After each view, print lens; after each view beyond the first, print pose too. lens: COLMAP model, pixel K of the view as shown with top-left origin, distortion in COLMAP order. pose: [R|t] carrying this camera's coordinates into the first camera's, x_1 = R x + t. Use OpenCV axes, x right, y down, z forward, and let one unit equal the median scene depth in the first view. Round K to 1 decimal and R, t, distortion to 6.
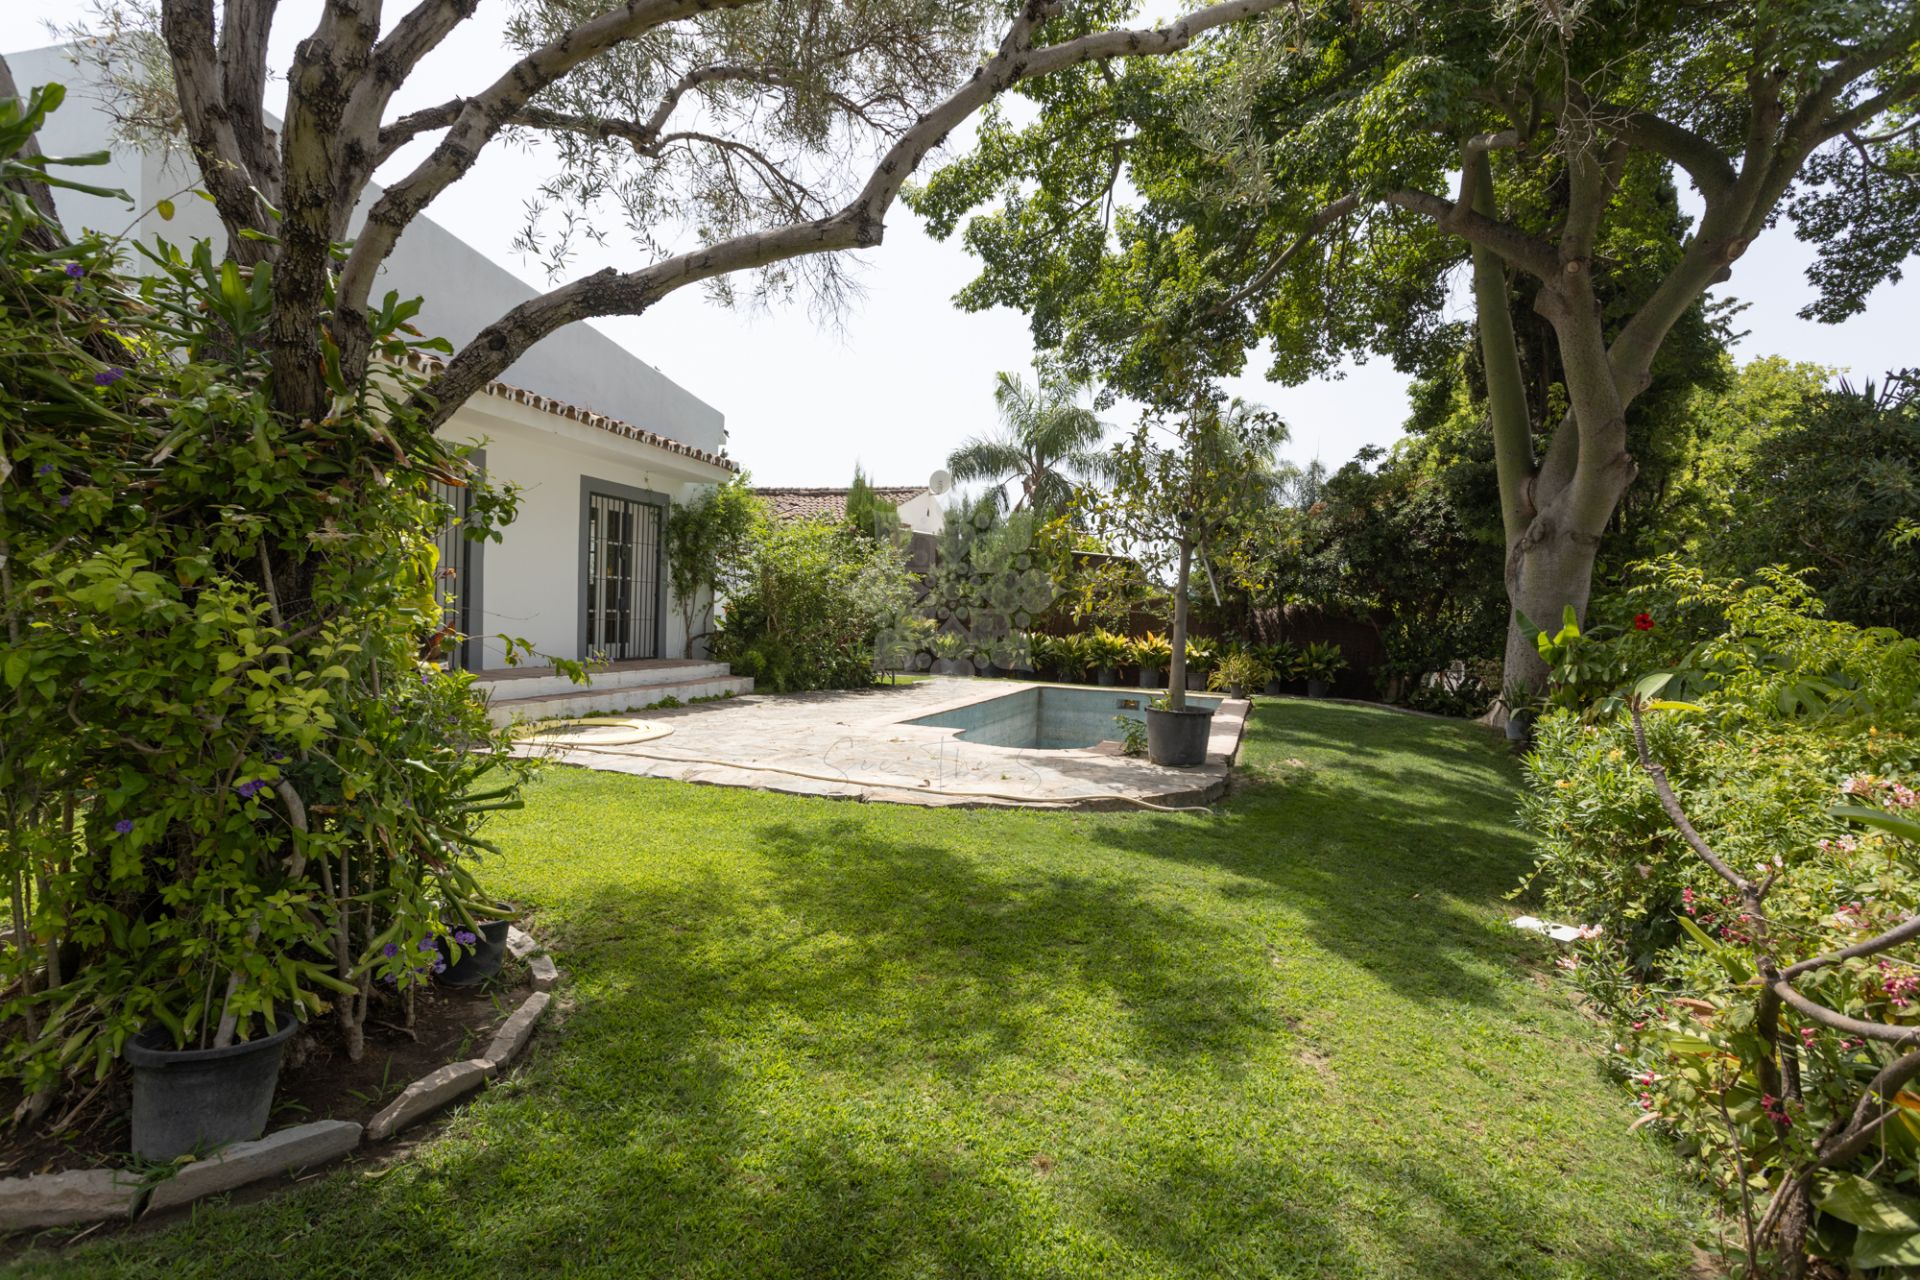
lens RADIAL K [[879.7, 0, 960.0], [0, 879.7, 640.0], [0, 0, 1]] dist [-0.012394, 0.000046]
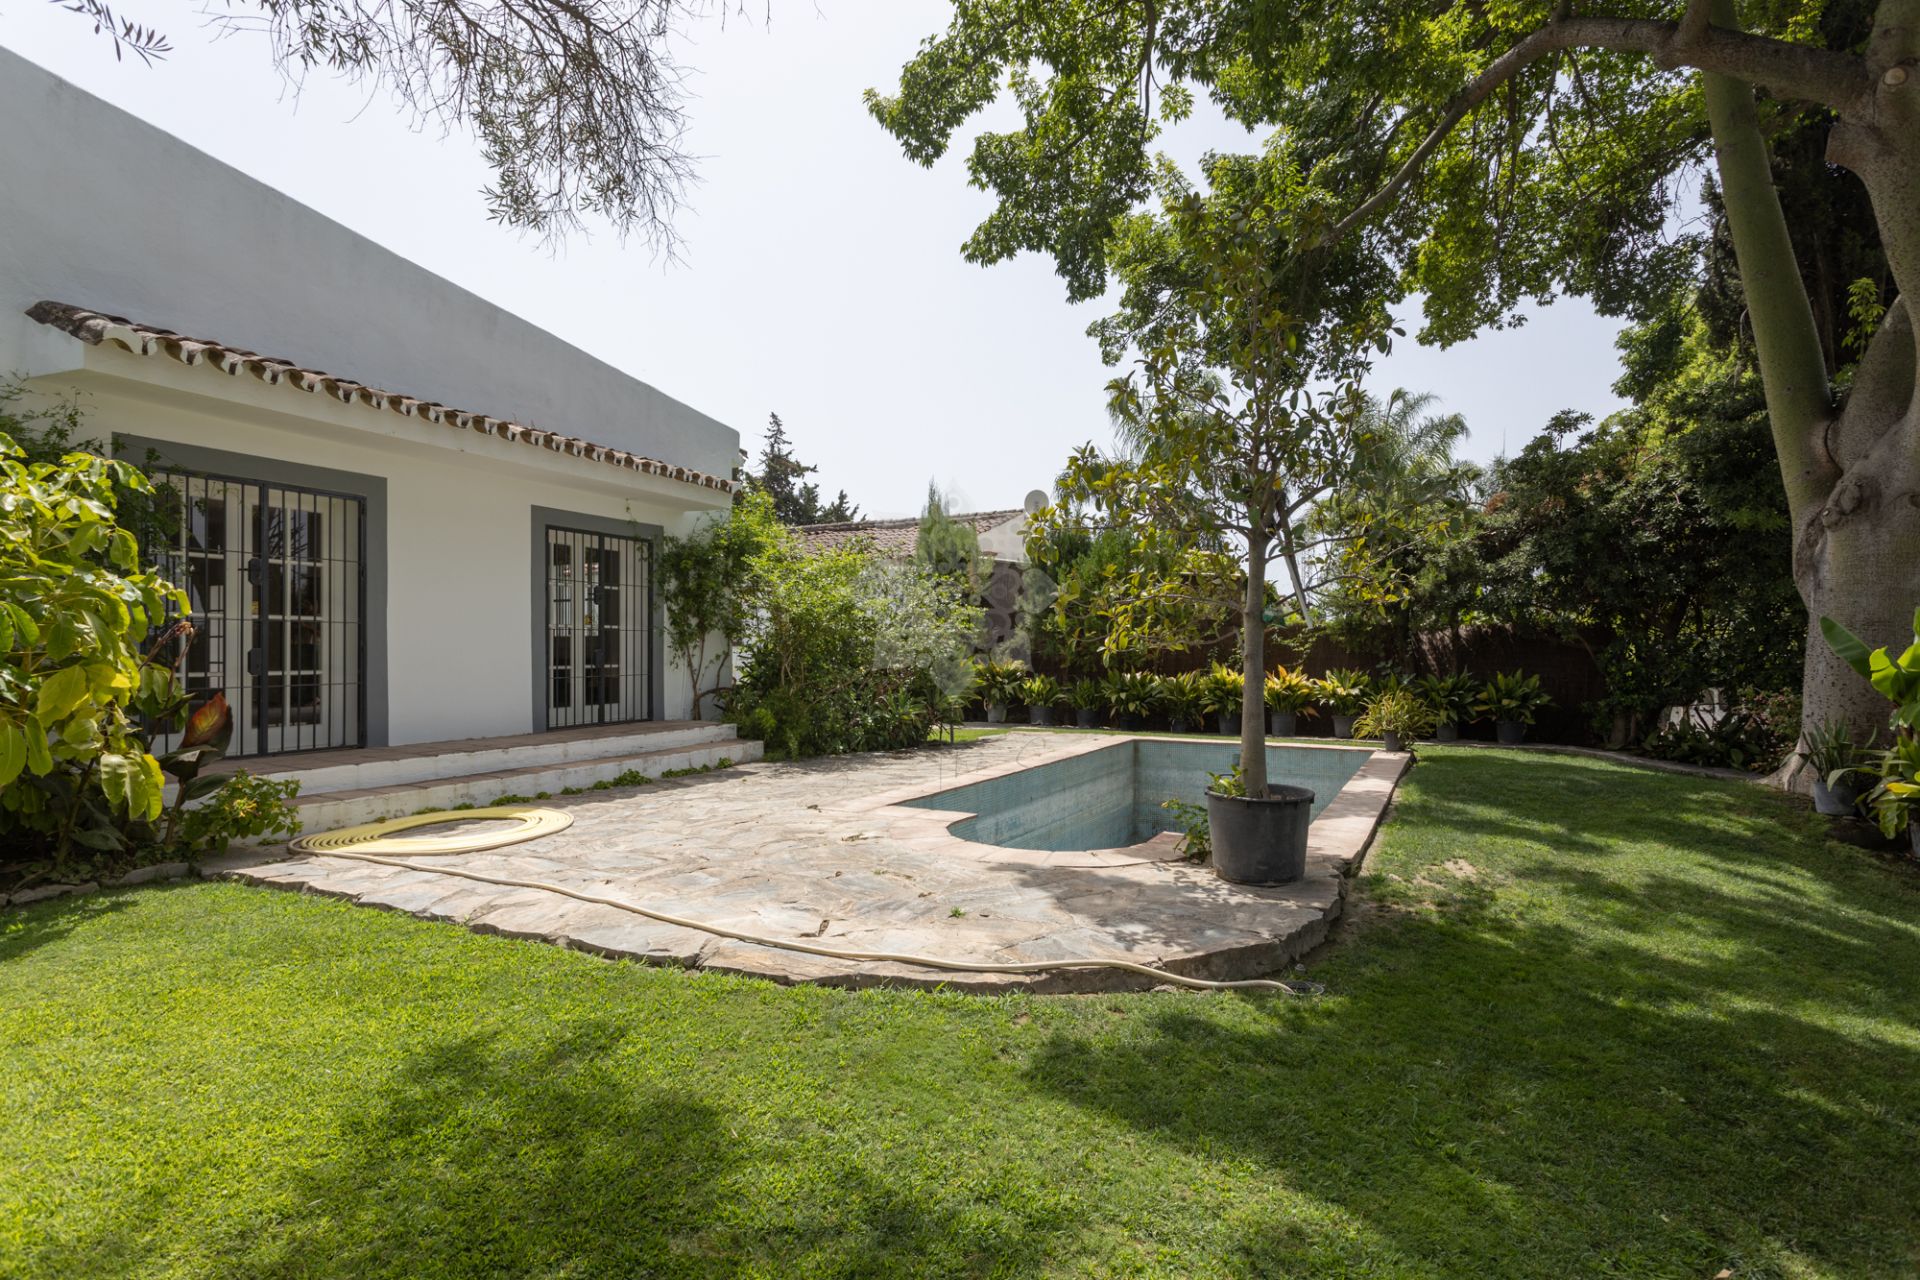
lens RADIAL K [[909.1, 0, 966.5], [0, 909.1, 646.0], [0, 0, 1]] dist [0.002062, 0.000423]
pose [[0.986773, -0.039156, -0.157305, 0.089631], [0.033165, 0.998628, -0.040533, -0.005116], [0.158676, 0.034780, 0.986718, 0.185172]]
